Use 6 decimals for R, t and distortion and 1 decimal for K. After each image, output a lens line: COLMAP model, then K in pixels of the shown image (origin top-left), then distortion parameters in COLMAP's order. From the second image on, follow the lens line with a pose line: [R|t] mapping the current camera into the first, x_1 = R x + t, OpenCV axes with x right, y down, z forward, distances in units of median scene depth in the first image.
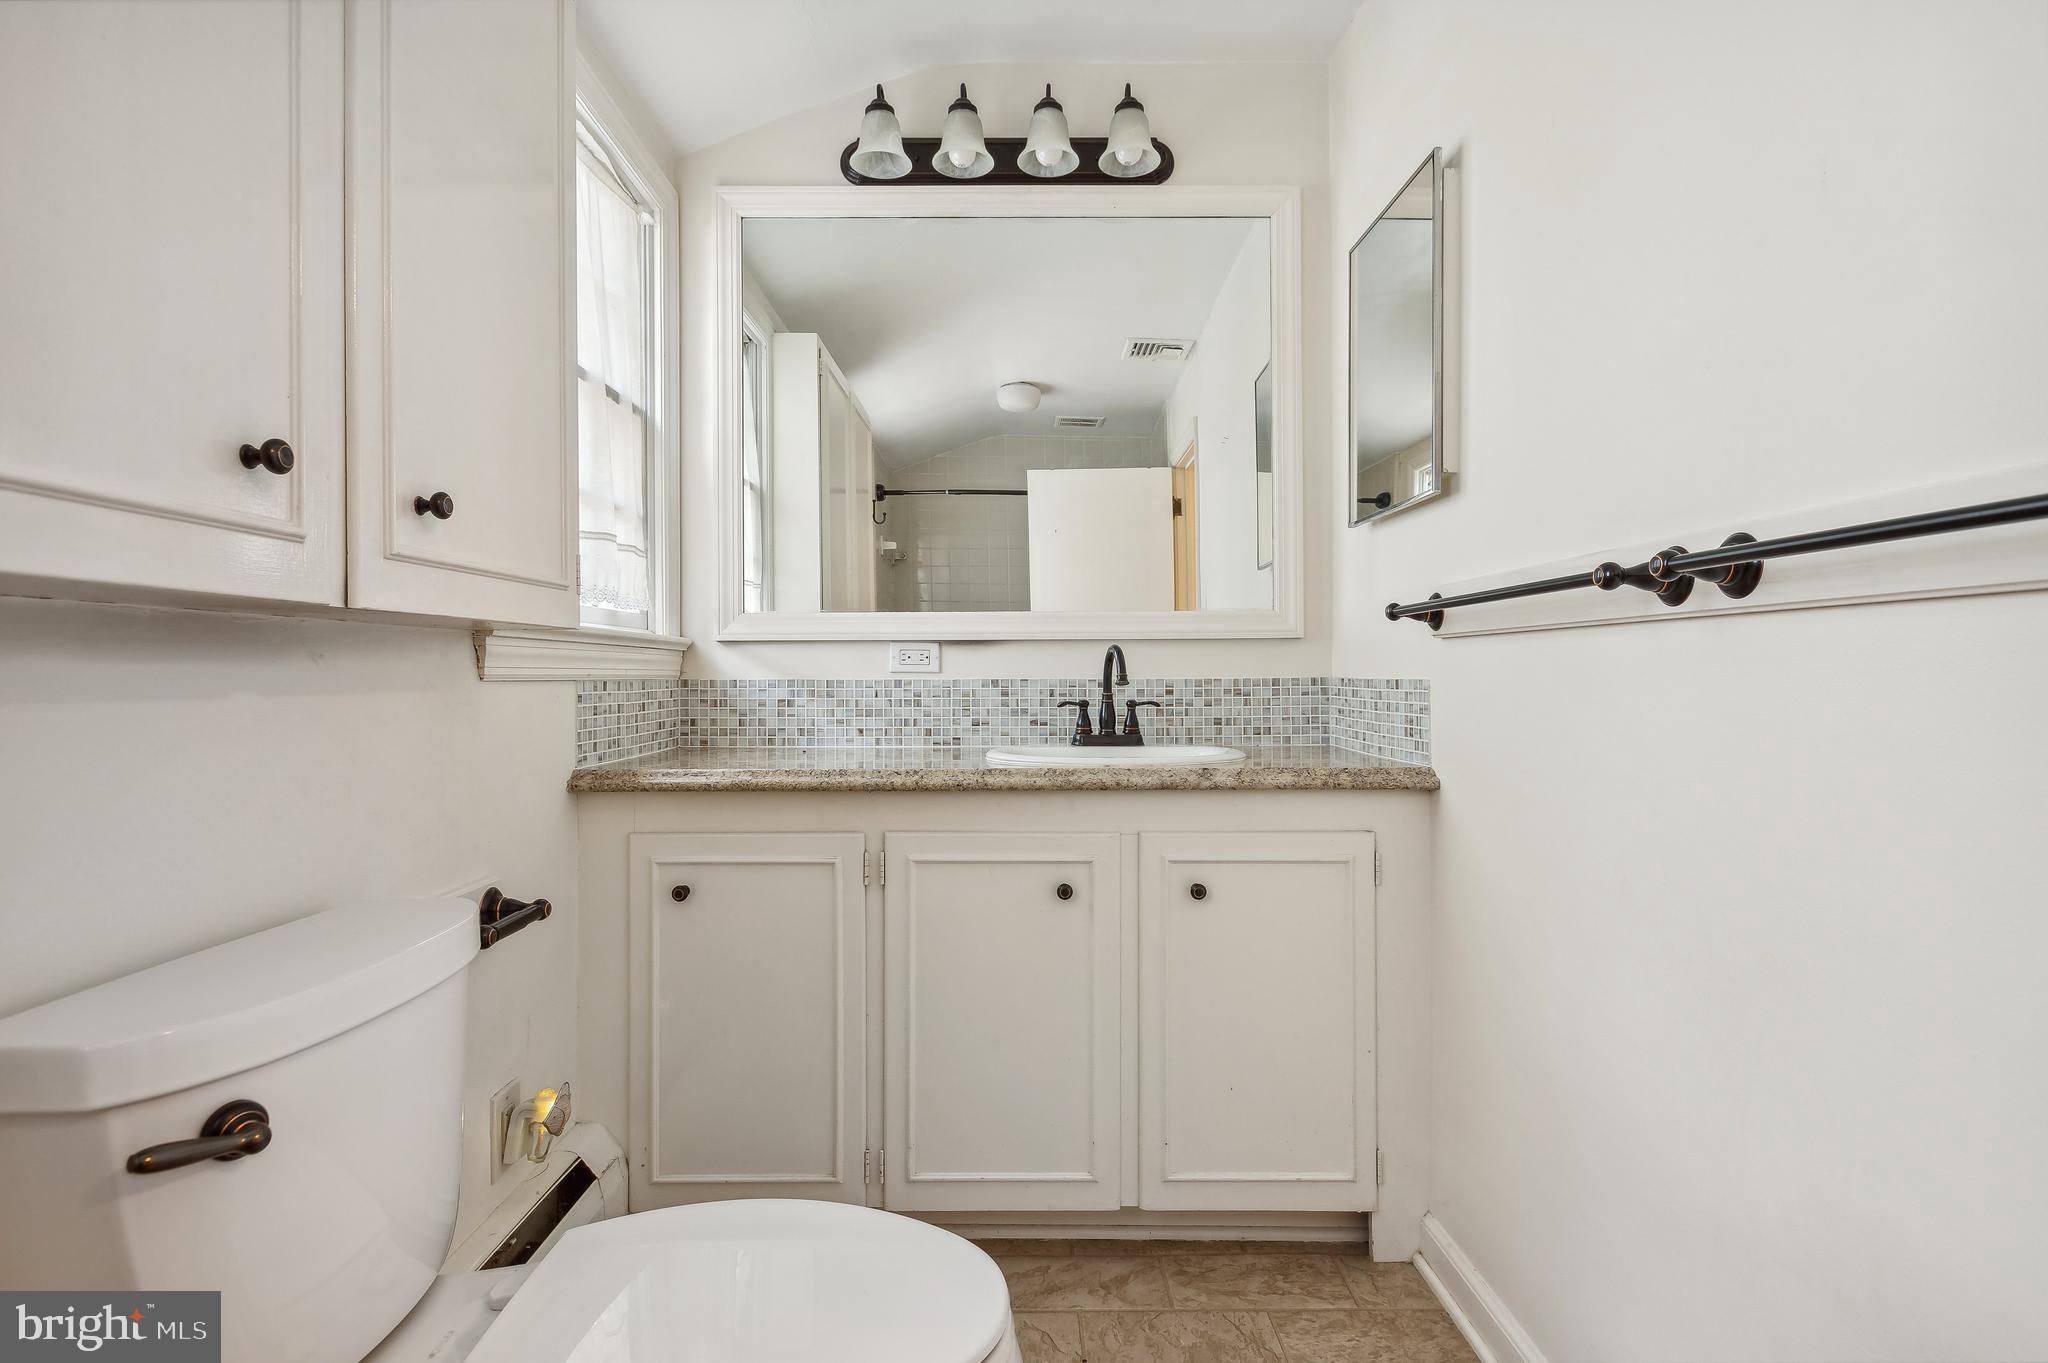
lens RADIAL K [[1015.8, 0, 1025.5], [0, 1015.8, 664.8], [0, 0, 1]] dist [0.045988, -0.000256]
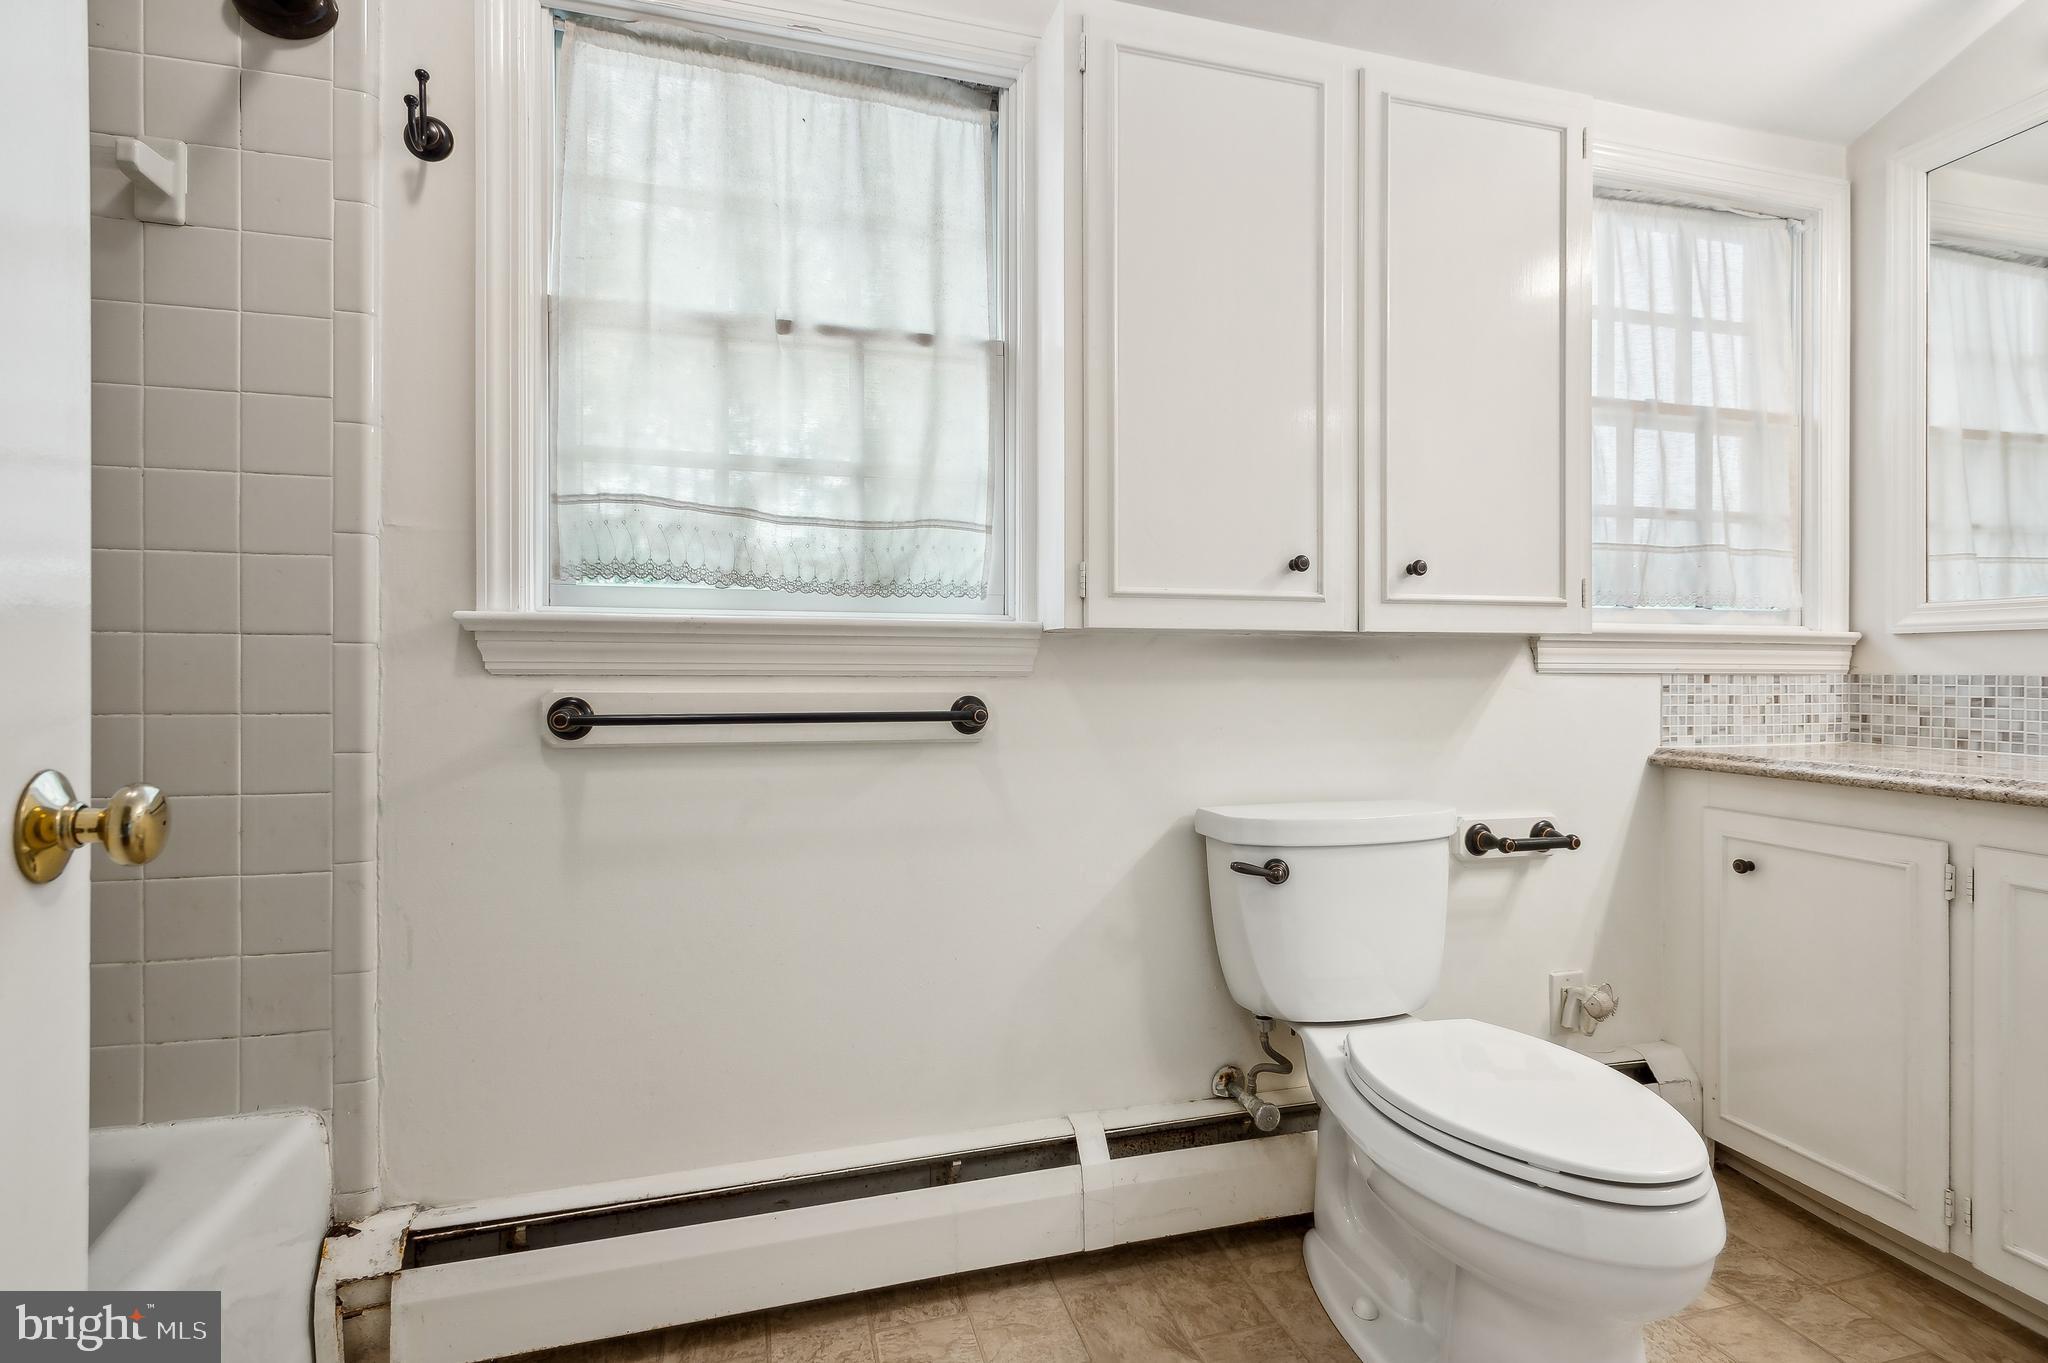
lens RADIAL K [[956.6, 0, 1024.6], [0, 956.6, 667.8], [0, 0, 1]] dist [0.003338, -0.001246]
pose [[0.227656, 0.001333, -0.973741, 0.386063], [0.005882, 0.999979, 0.002744, 0.000666], [0.973724, -0.006352, 0.227643, 0.006267]]
